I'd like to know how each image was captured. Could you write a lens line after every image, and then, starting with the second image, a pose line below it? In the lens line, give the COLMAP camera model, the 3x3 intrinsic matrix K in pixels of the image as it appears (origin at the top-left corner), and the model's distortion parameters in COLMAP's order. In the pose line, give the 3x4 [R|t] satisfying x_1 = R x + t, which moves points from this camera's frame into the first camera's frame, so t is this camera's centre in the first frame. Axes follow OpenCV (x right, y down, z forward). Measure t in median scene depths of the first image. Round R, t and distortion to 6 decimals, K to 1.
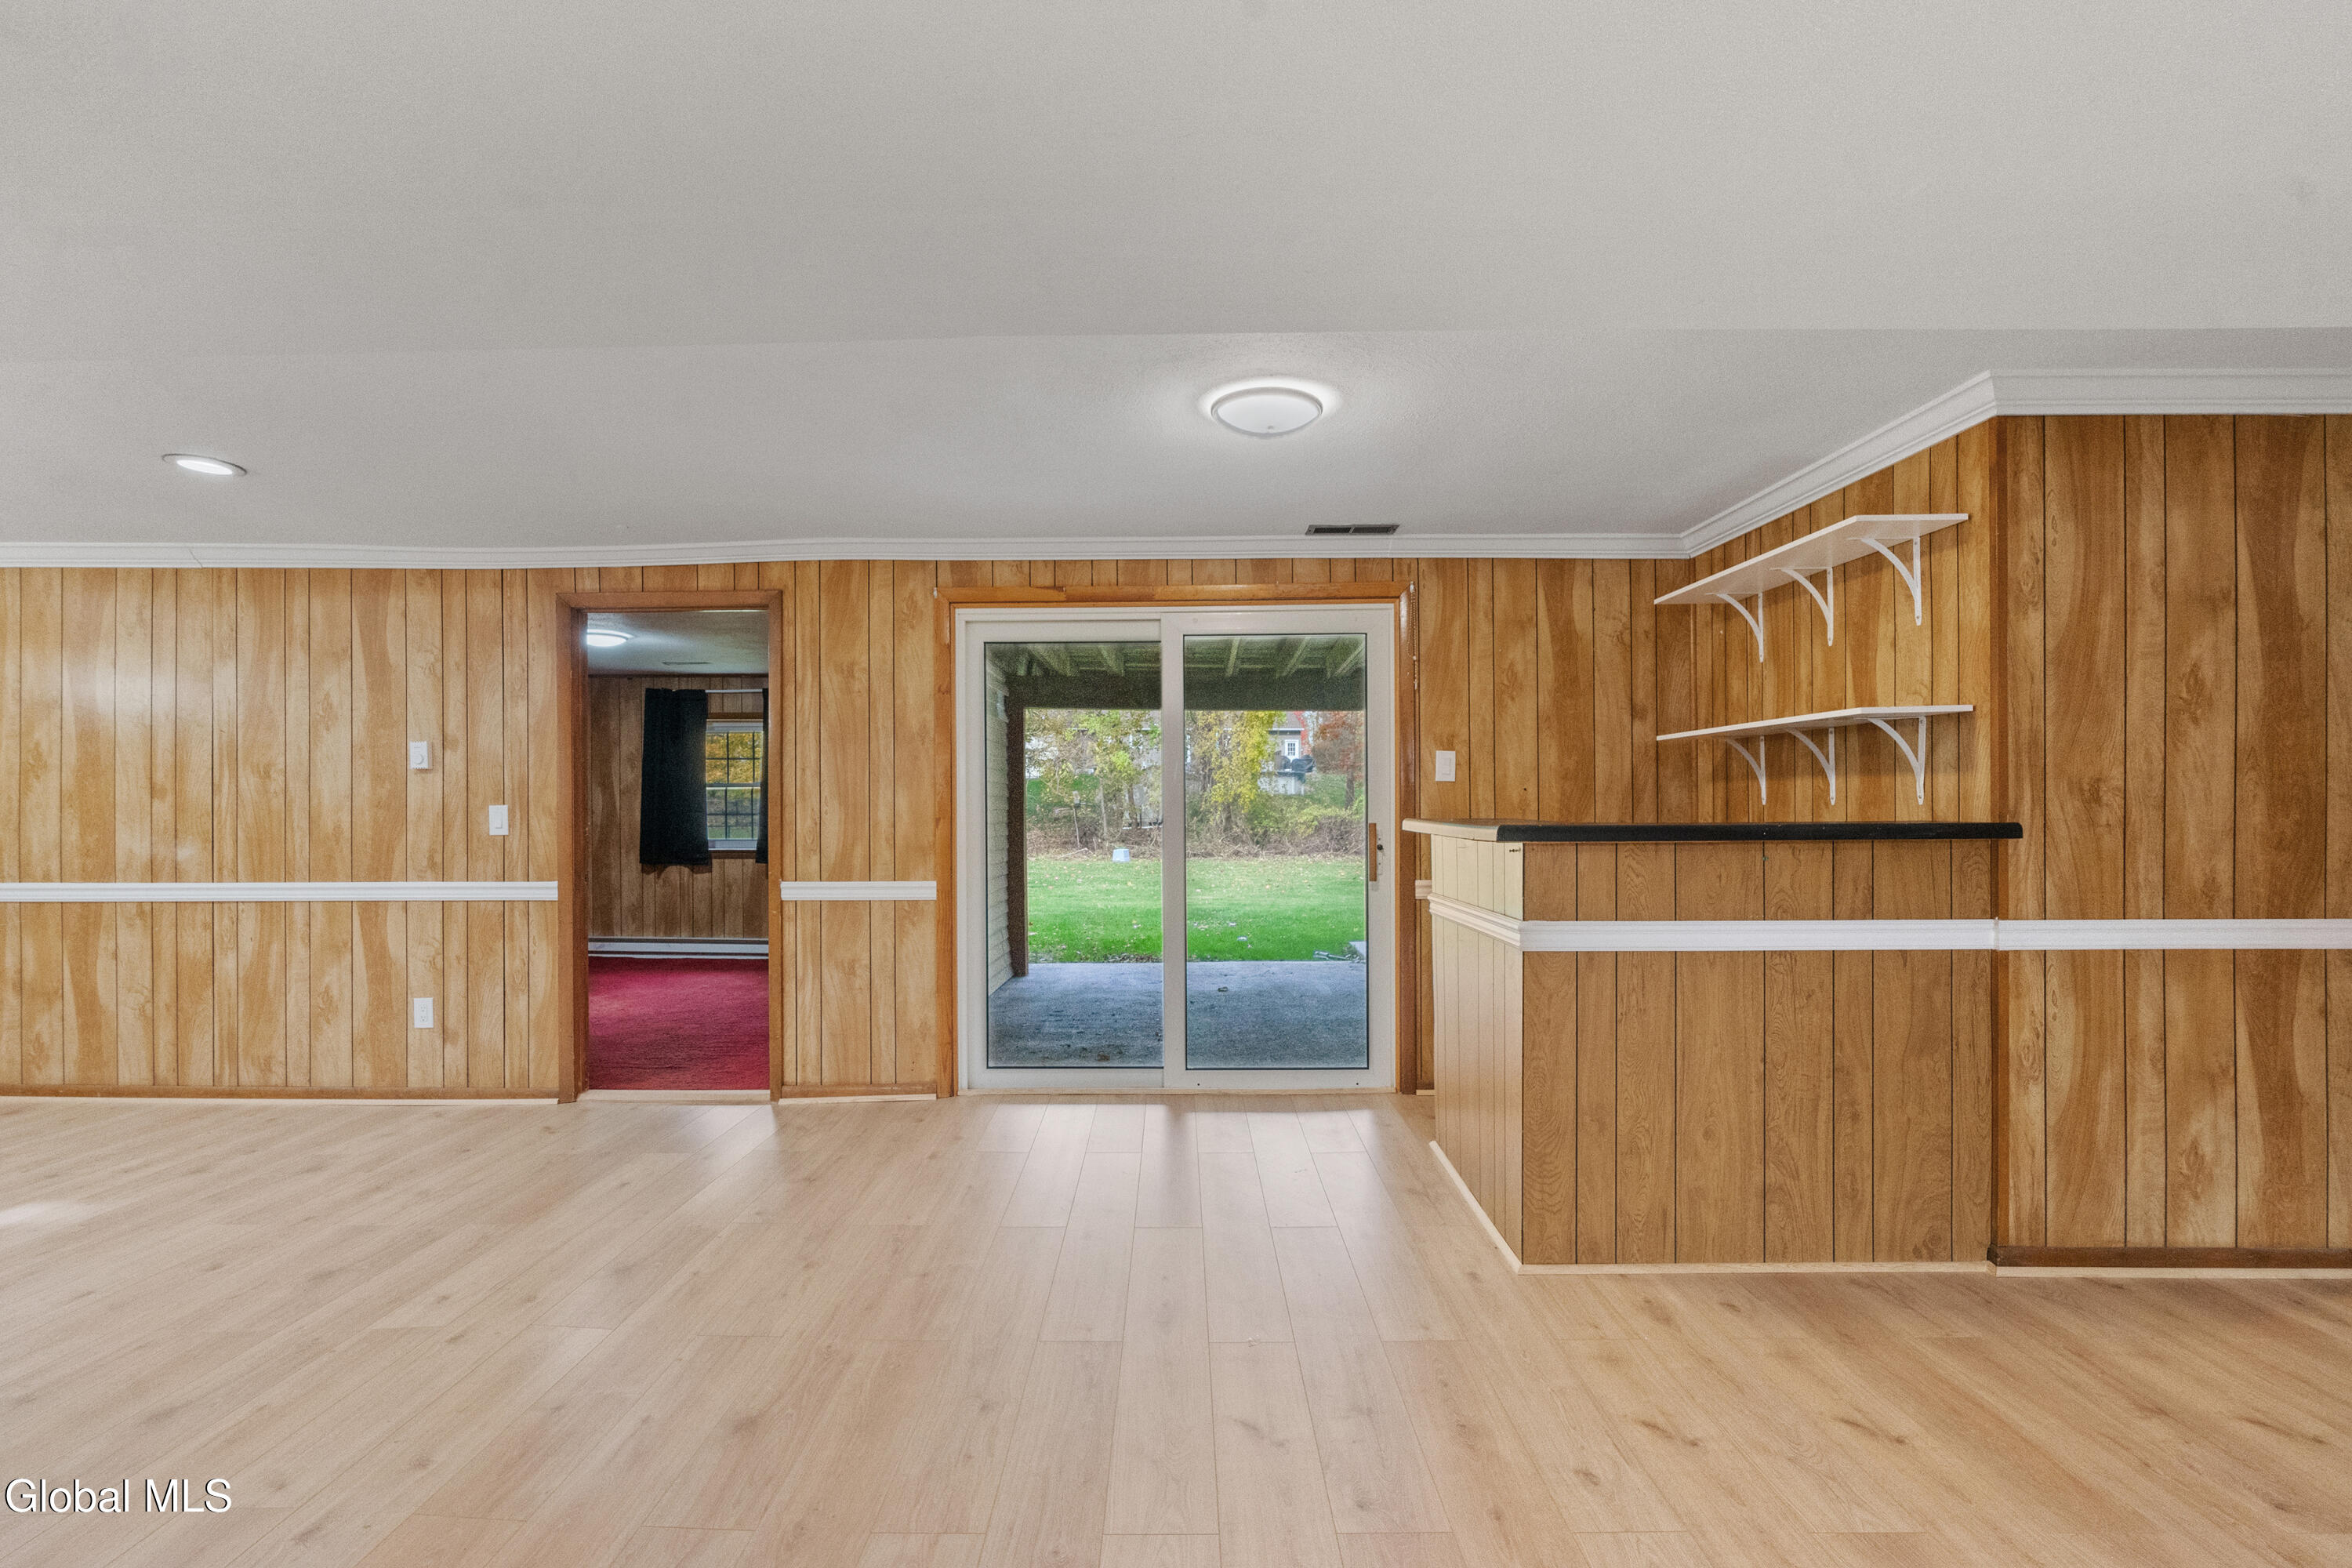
lens RADIAL K [[1067.1, 0, 1164.7], [0, 1067.1, 810.1], [0, 0, 1]] dist [-0.013930, 0.006199]
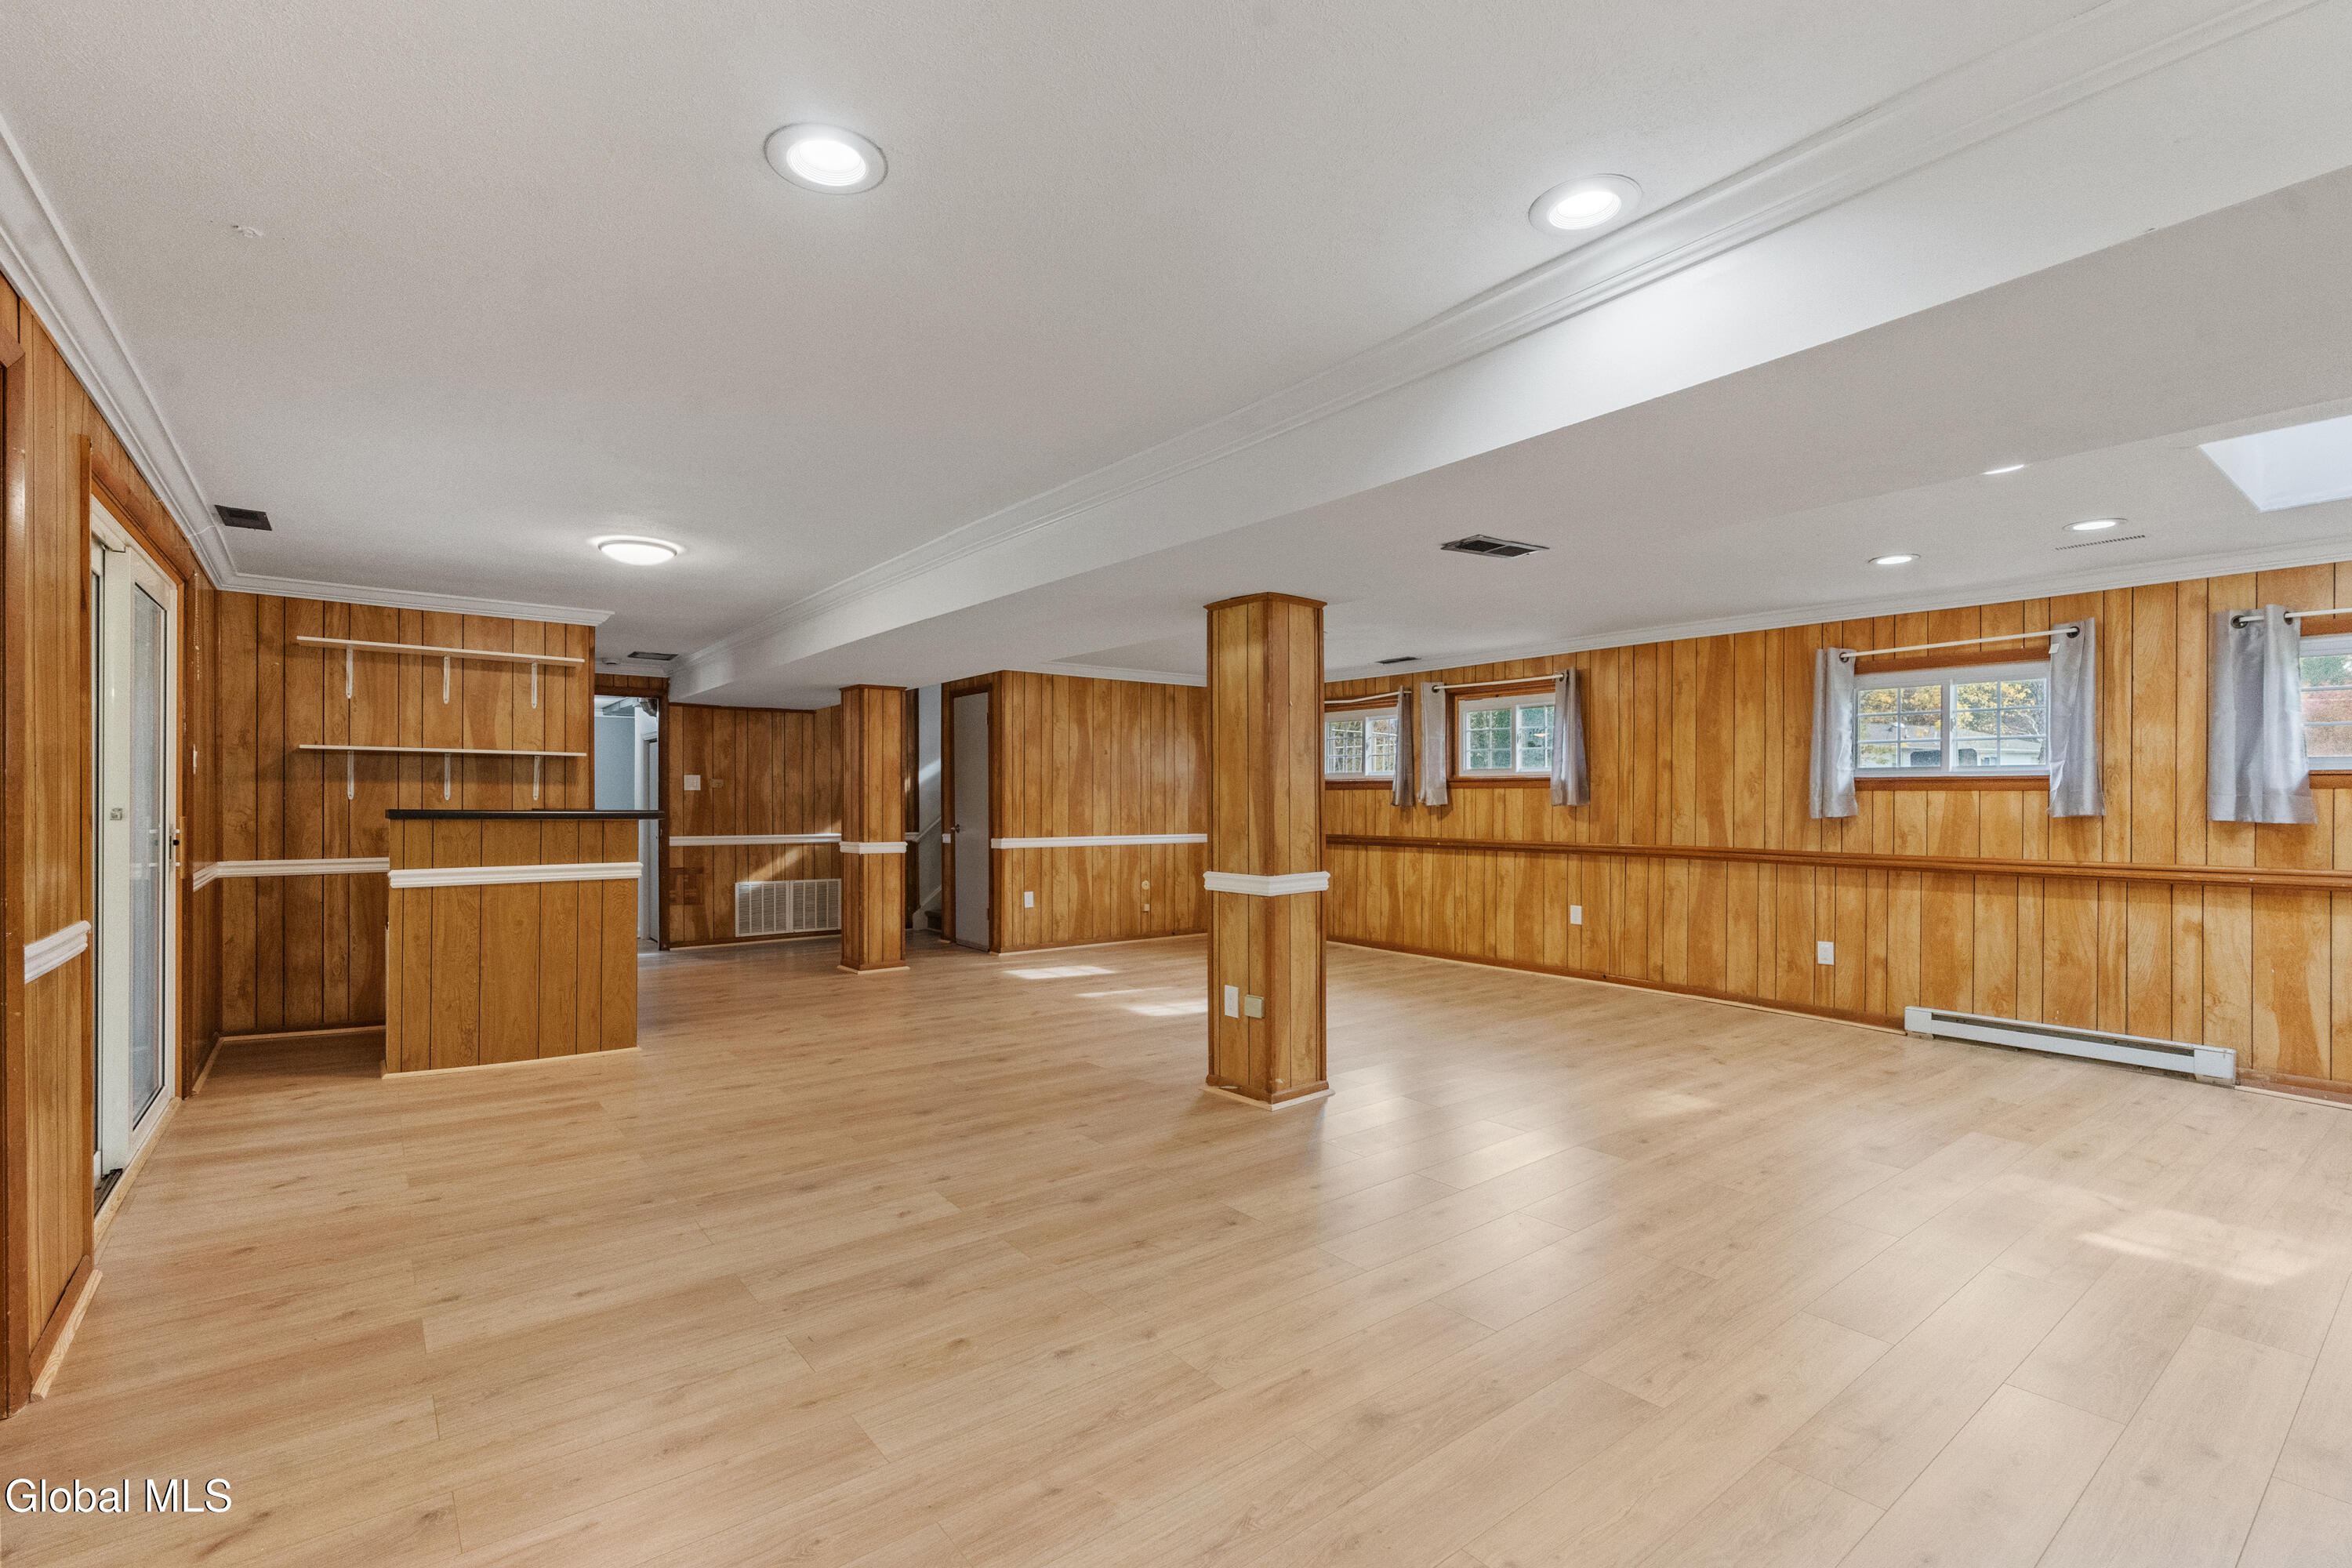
lens RADIAL K [[1067.1, 0, 1185.3], [0, 1067.1, 798.5], [0, 0, 1]] dist [-0.013930, 0.006199]
pose [[-0.629351, 0.004301, 0.777110, -1.069535], [0.002408, 0.999991, -0.003585, 0.000942], [-0.777118, -0.000385, -0.629355, 0.891178]]
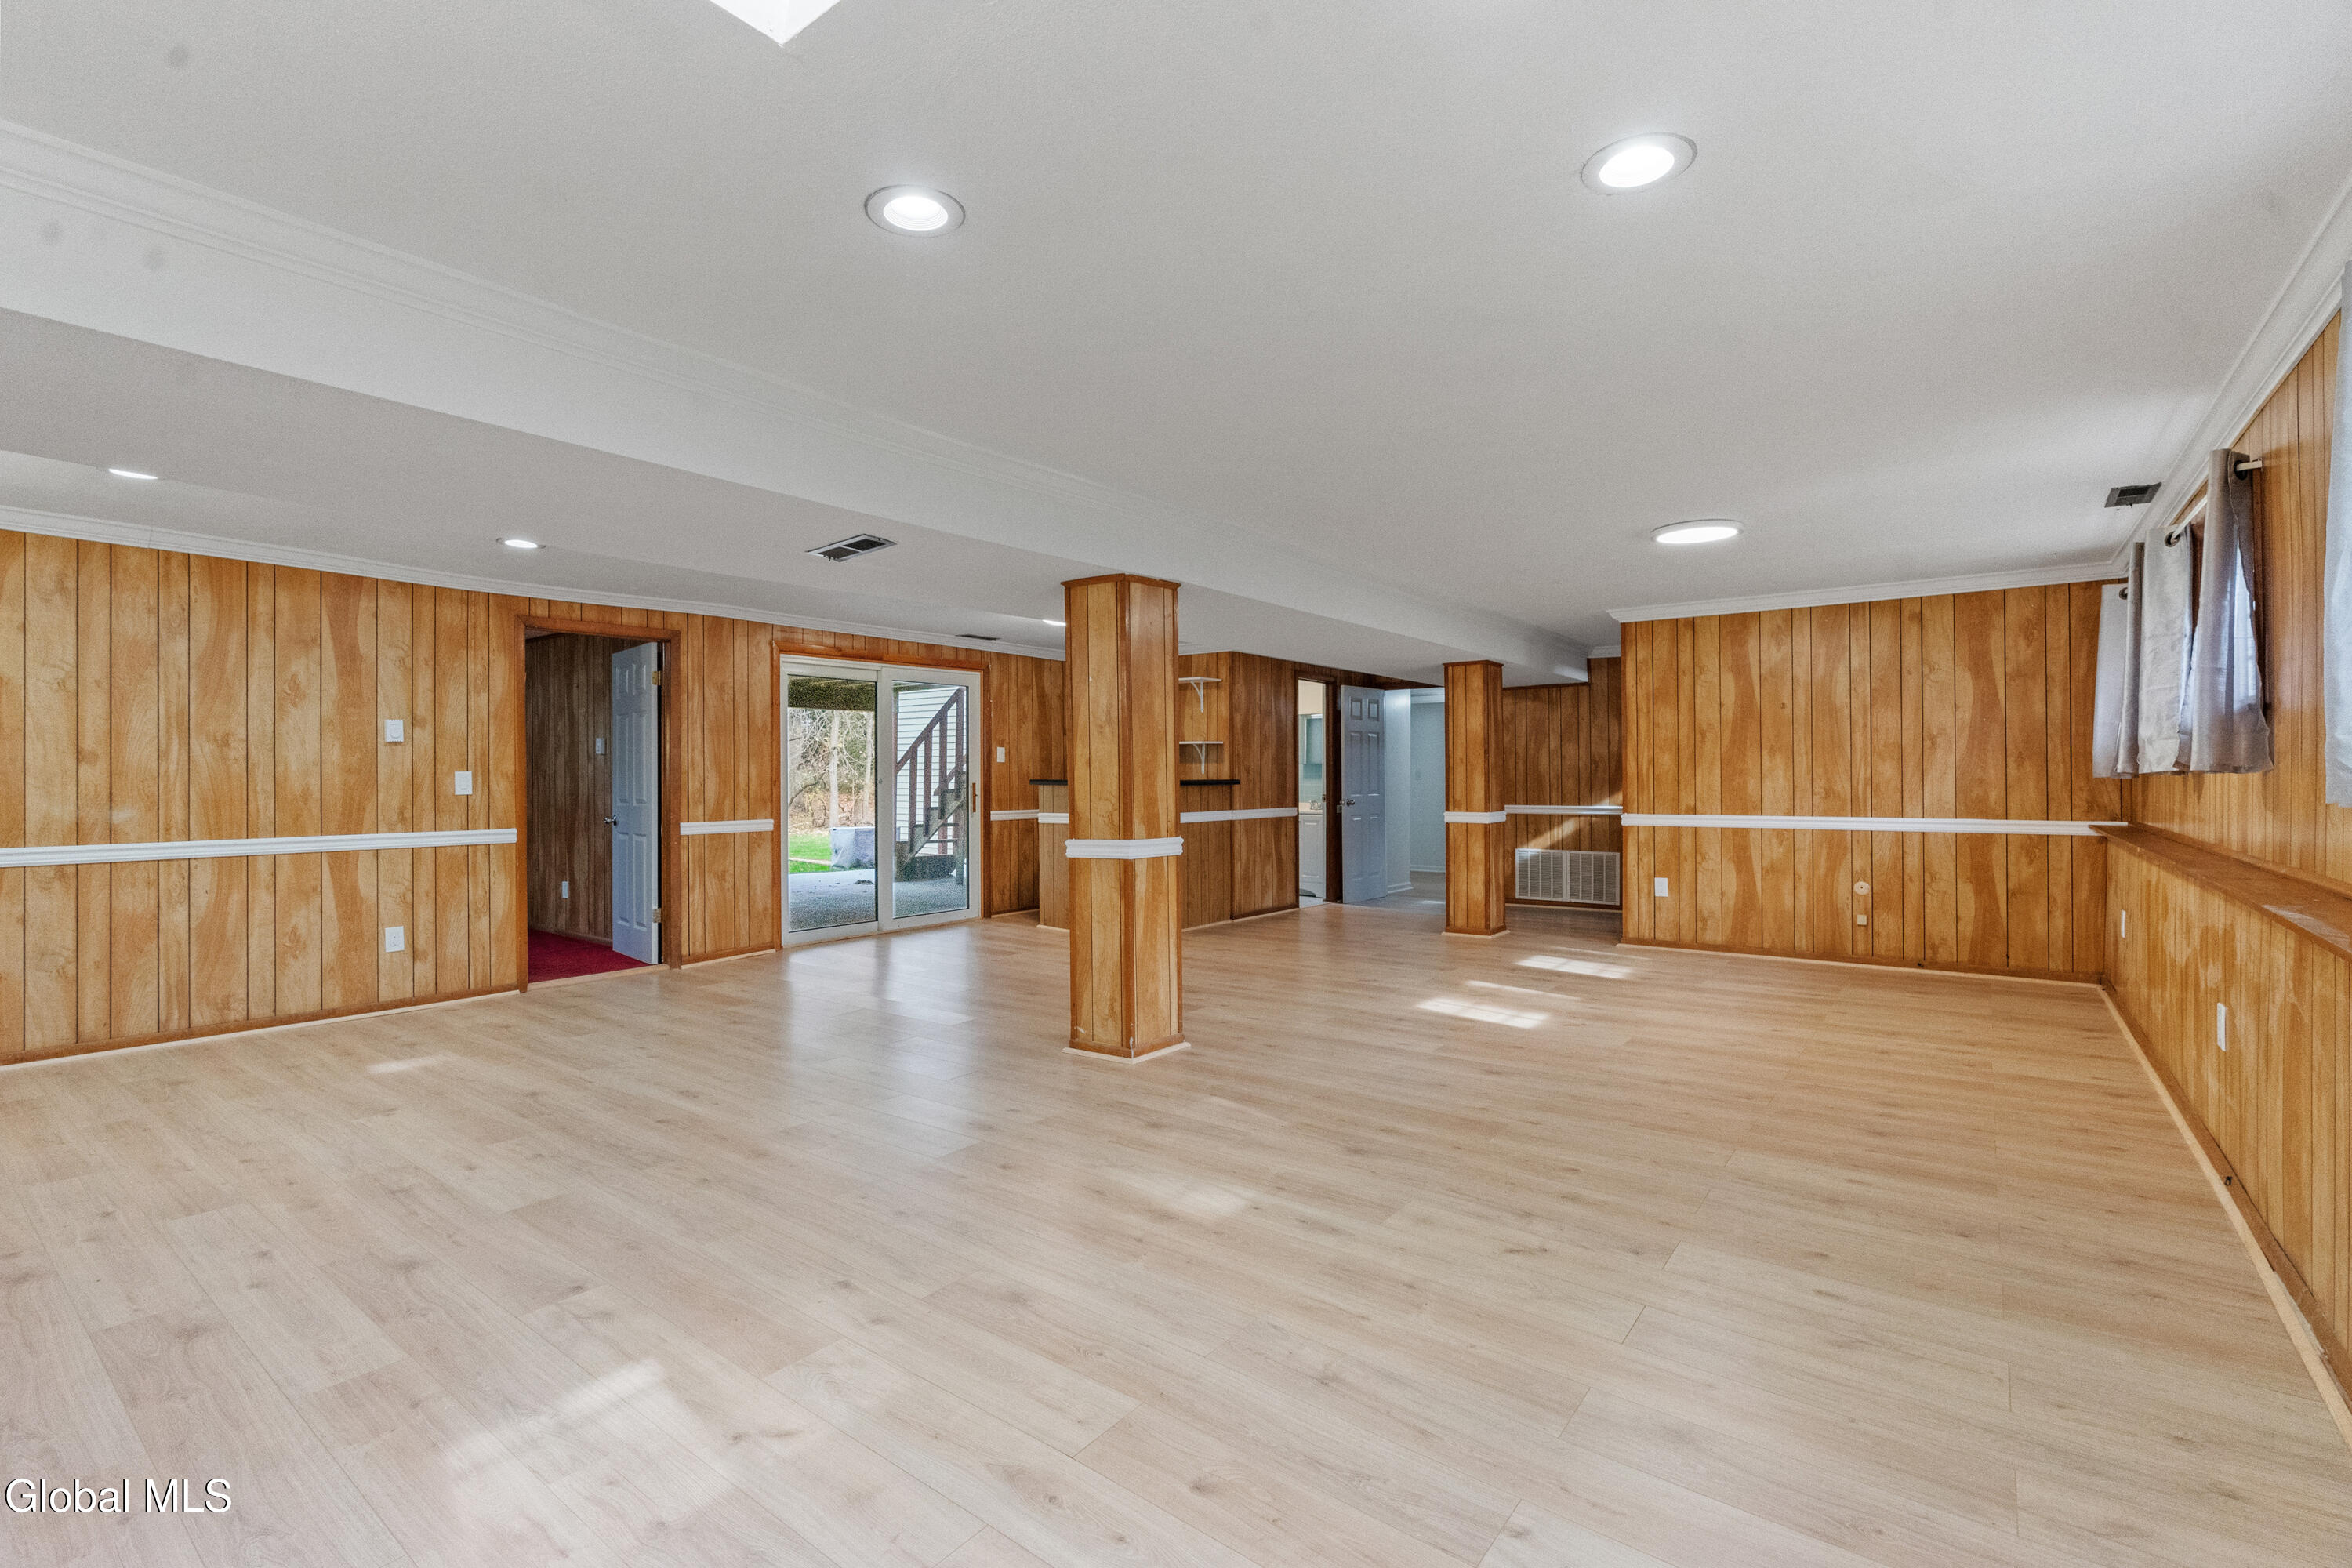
lens RADIAL K [[1067.1, 0, 1168.8], [0, 1067.1, 774.4], [0, 0, 1]] dist [-0.013930, 0.006199]
pose [[0.602241, 0.003242, 0.798308, -1.152213], [0.003984, 0.999967, -0.007067, 0.011498], [-0.798305, 0.007436, 0.602208, -0.471590]]
